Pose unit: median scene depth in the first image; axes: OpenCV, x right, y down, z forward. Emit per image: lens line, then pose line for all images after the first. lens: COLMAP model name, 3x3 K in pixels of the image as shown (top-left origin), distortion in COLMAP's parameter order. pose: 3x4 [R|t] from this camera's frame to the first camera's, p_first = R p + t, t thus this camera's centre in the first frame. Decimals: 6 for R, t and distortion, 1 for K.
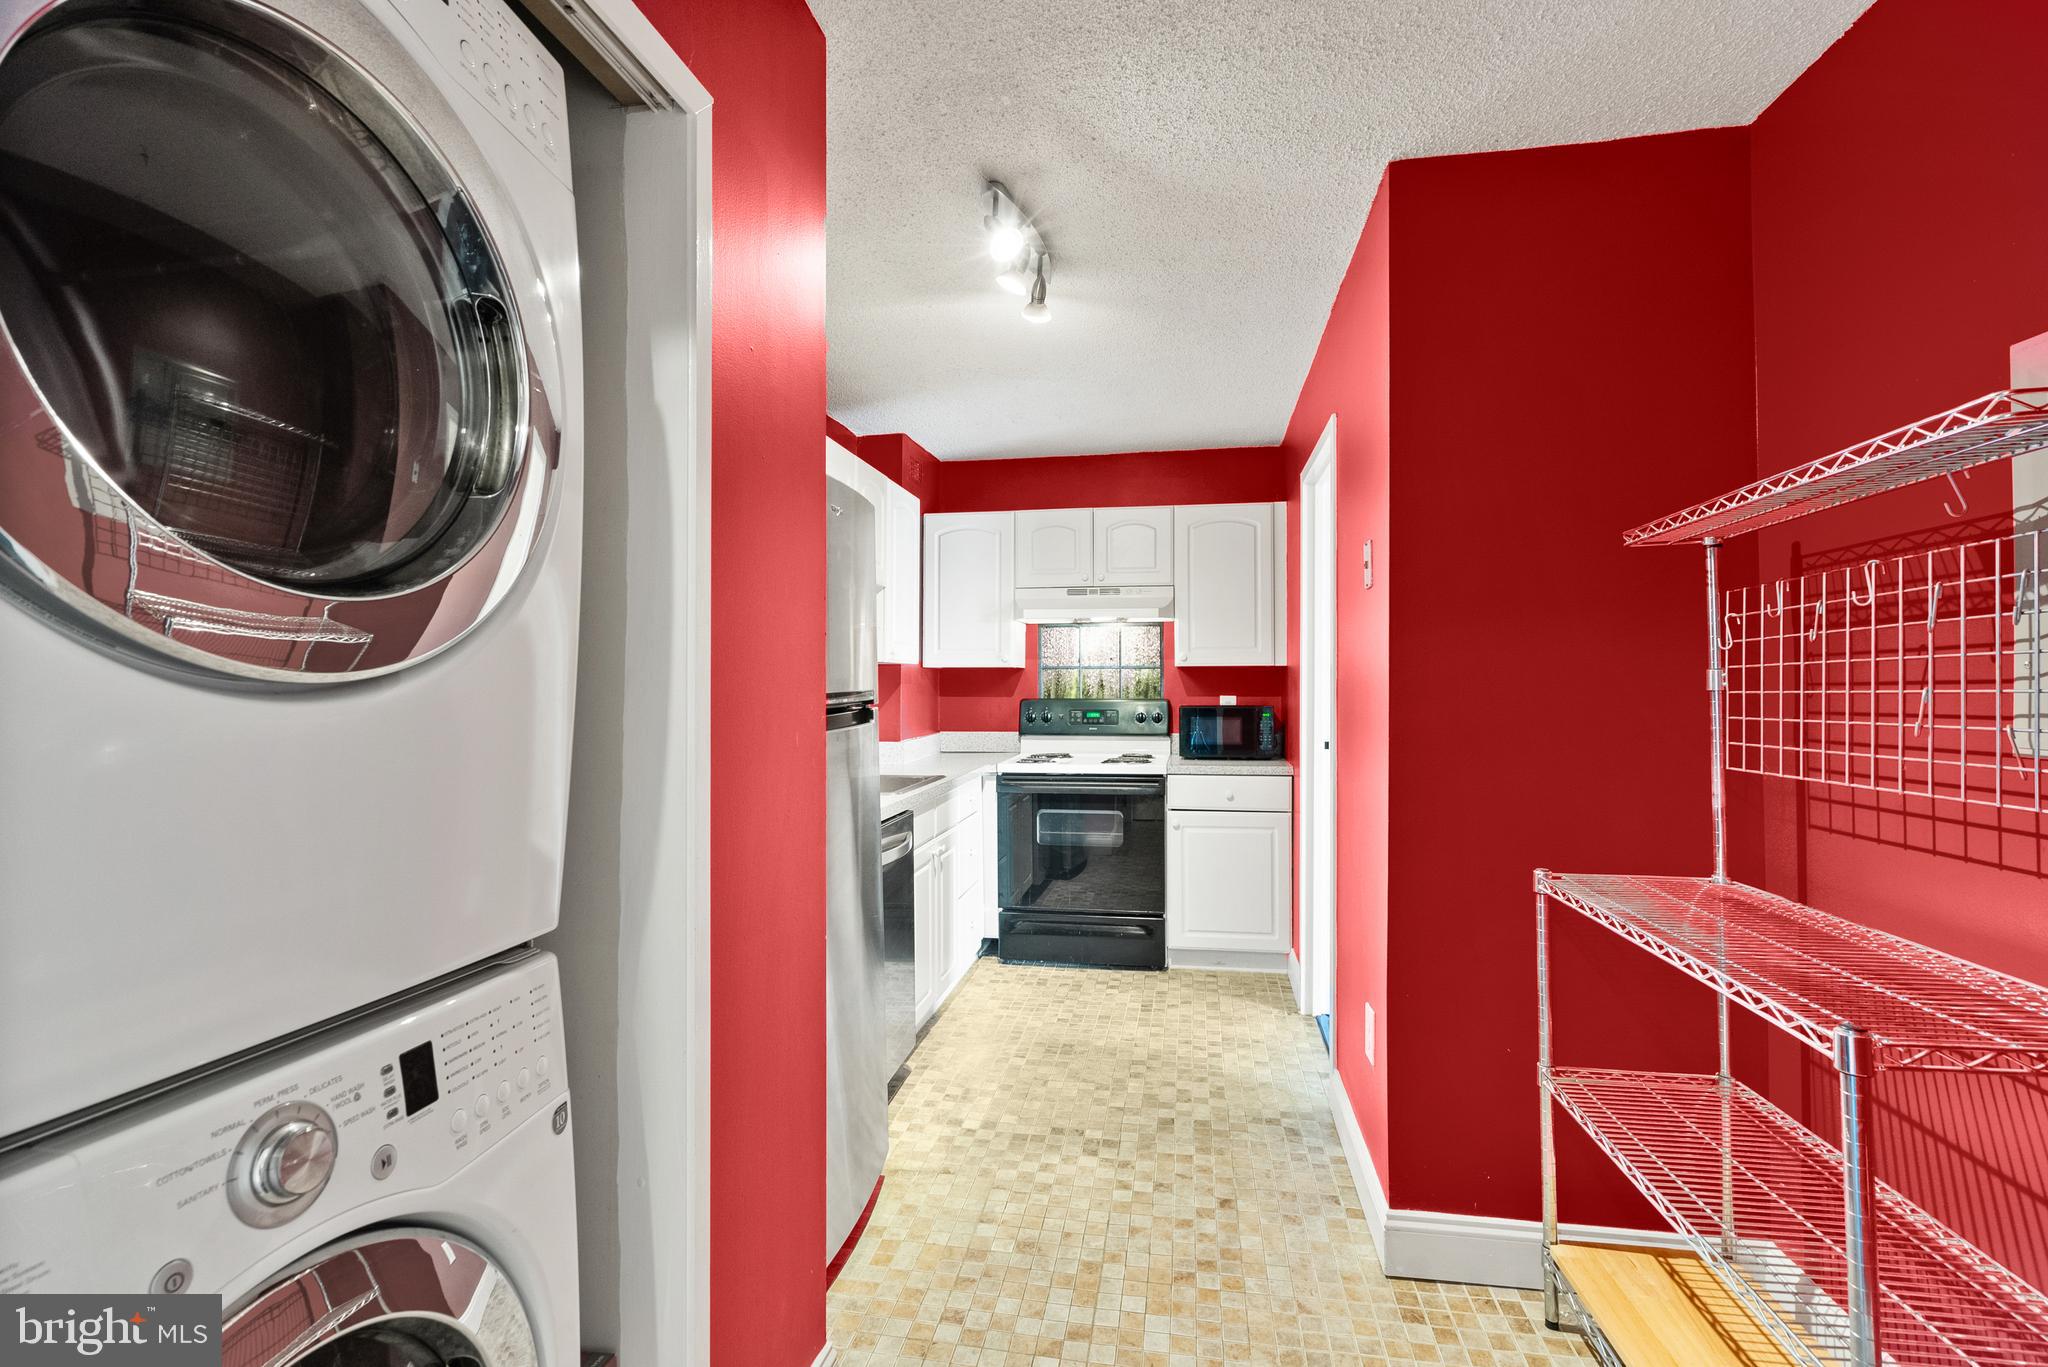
lens RADIAL K [[952.0, 0, 1026.9], [0, 952.0, 670.5], [0, 0, 1]] dist [-0.000277, 0.000611]
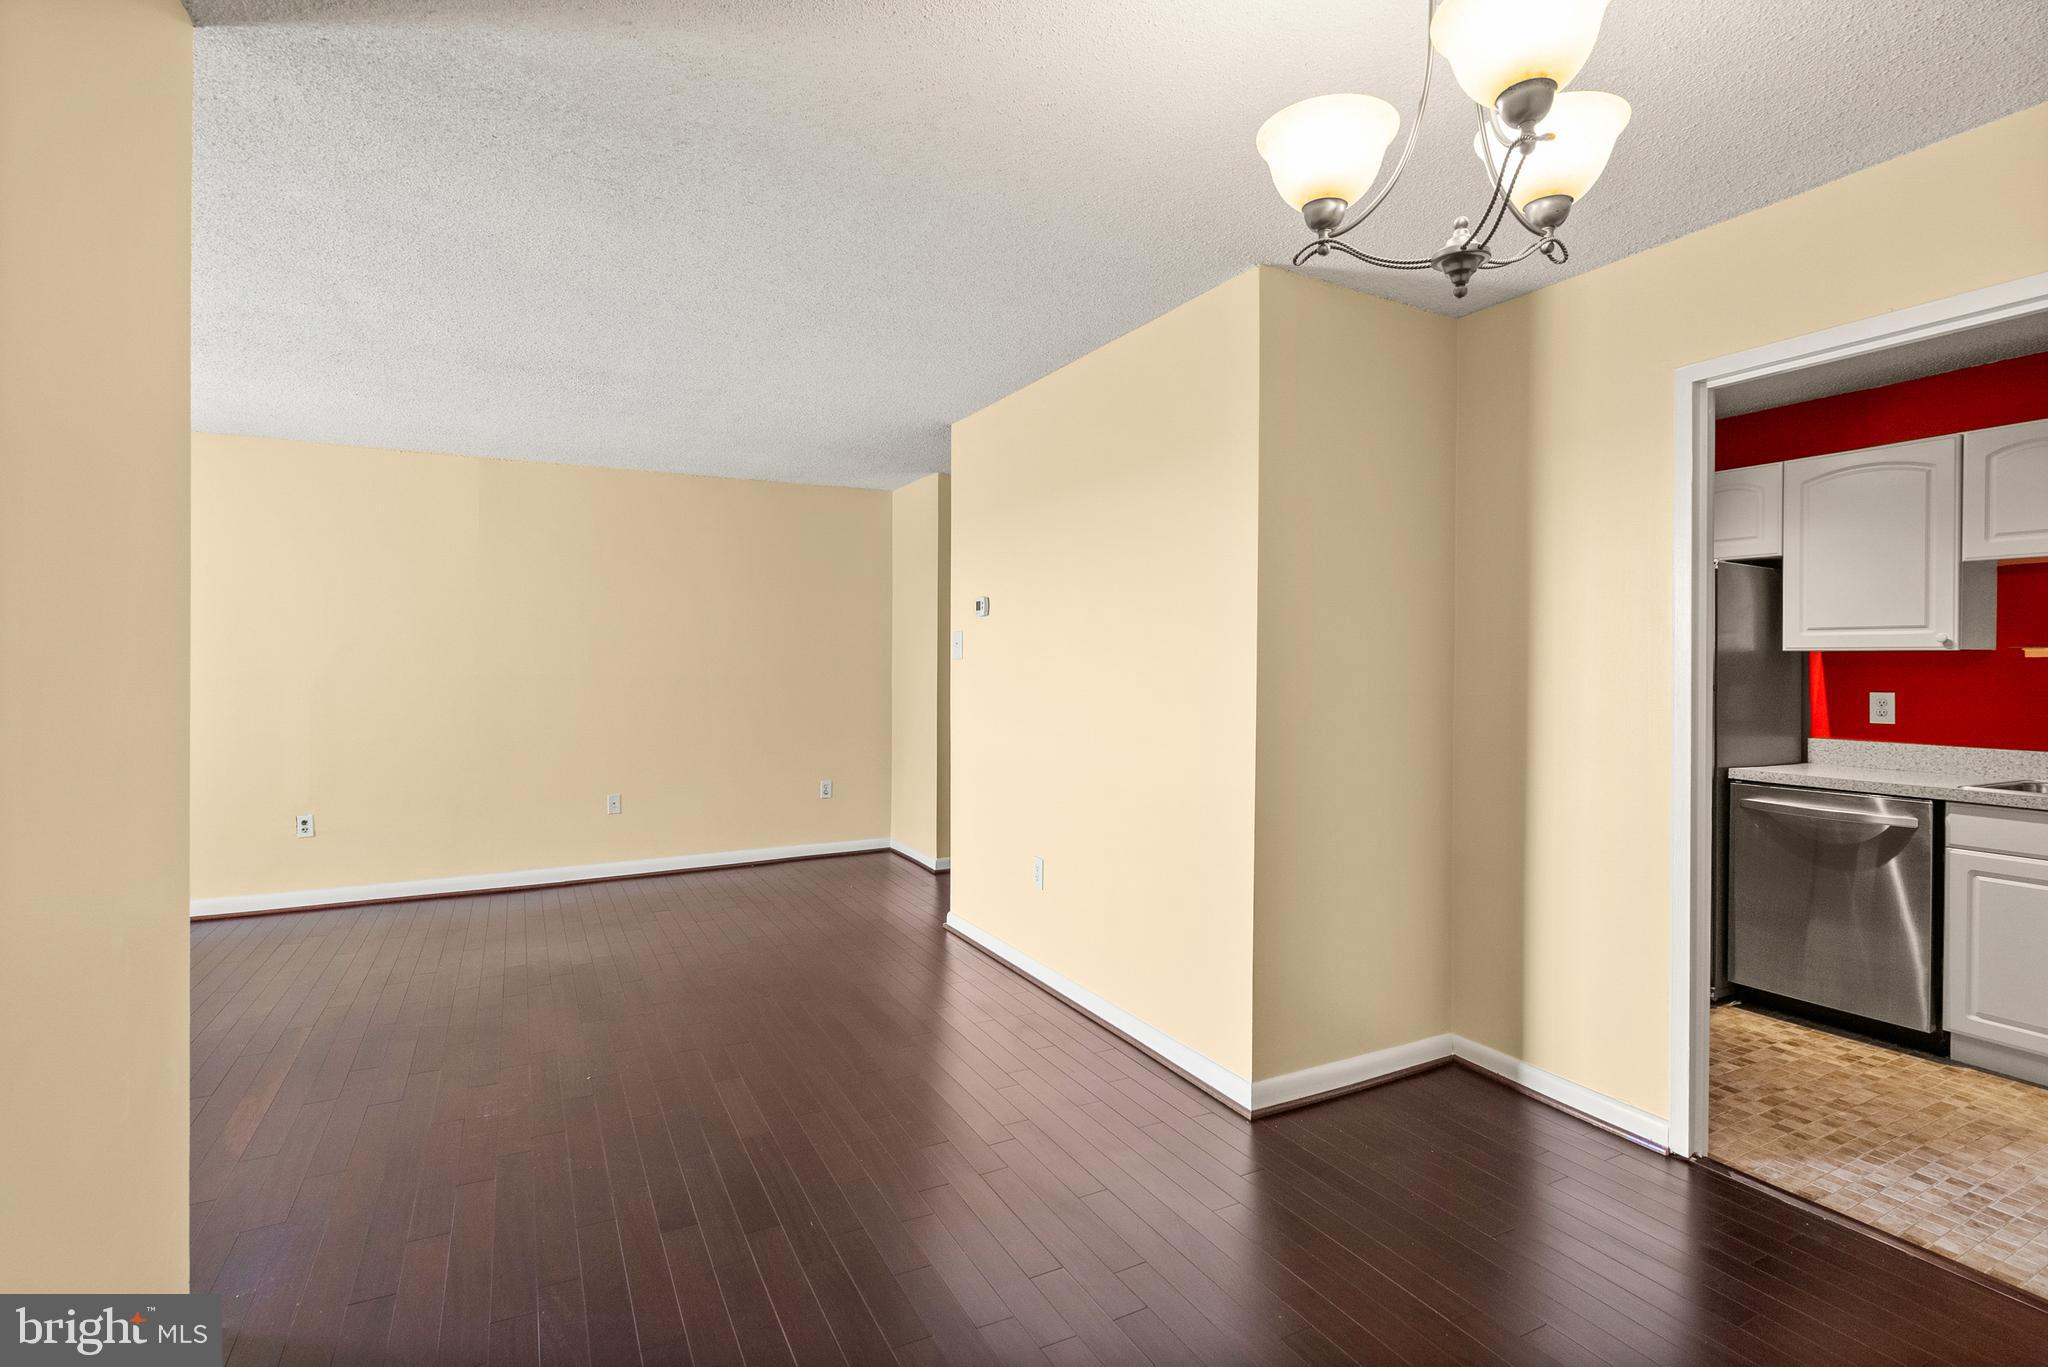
lens RADIAL K [[955.7, 0, 1019.9], [0, 955.7, 661.3], [0, 0, 1]] dist [-0.000752, -0.000014]
pose [[-0.788164, -0.001481, -0.615464, 0.854378], [0.002993, 0.999976, -0.006240, 0.001456], [0.615458, -0.006760, -0.788141, 0.813365]]
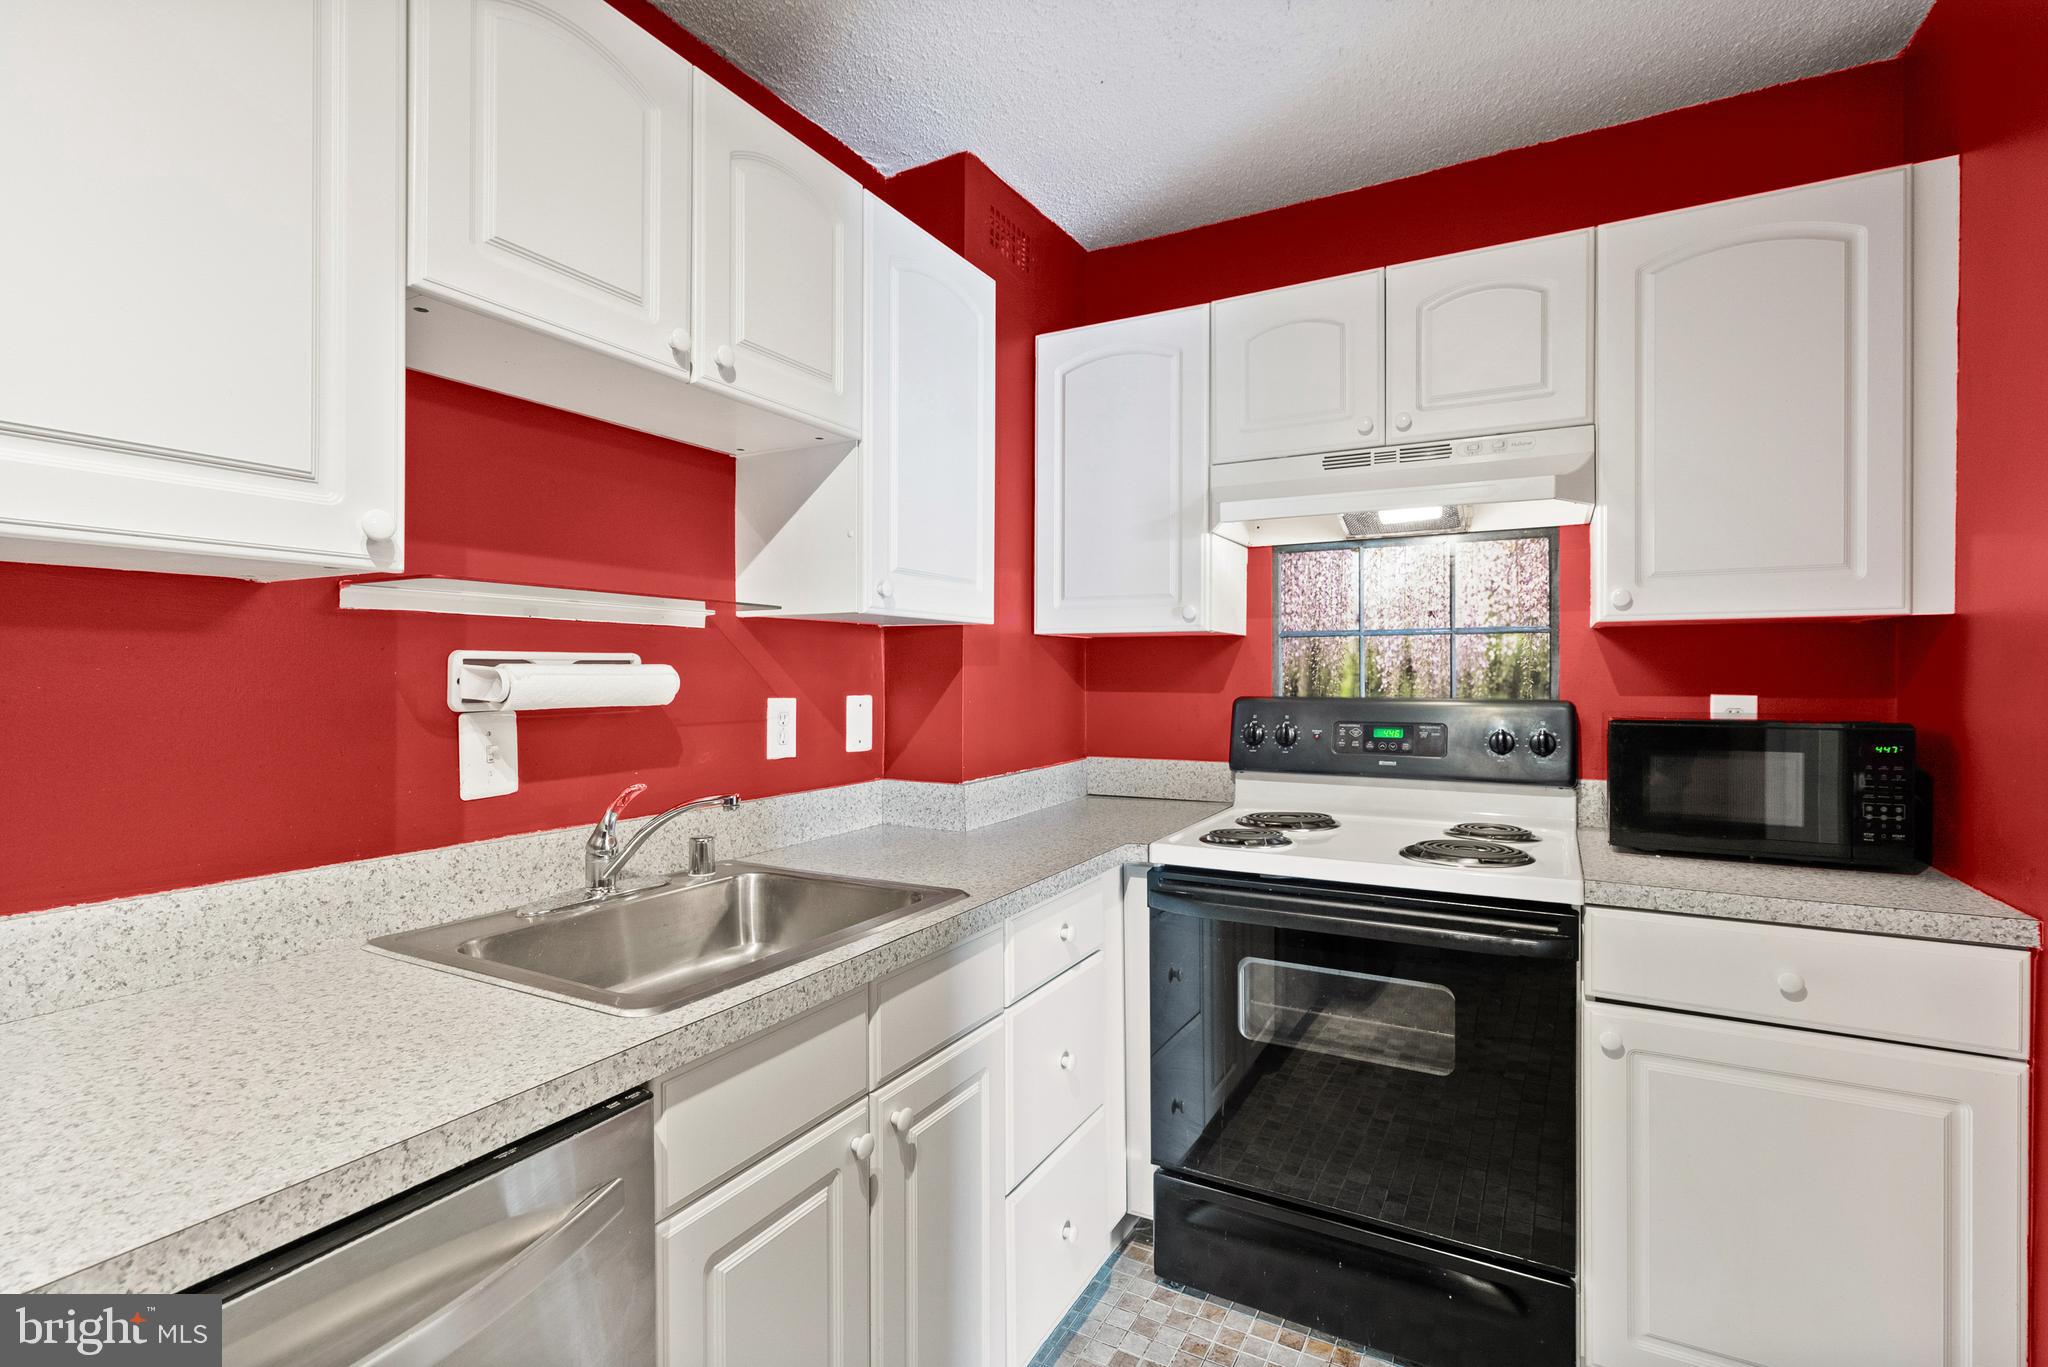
lens RADIAL K [[952.0, 0, 1026.9], [0, 952.0, 670.5], [0, 0, 1]] dist [-0.000277, 0.000611]
pose [[0.945700, 0.001291, -0.325040, 0.055548], [0.001601, 0.999961, 0.008632, 0.011882], [0.325038, -0.008683, 0.945661, 0.517606]]
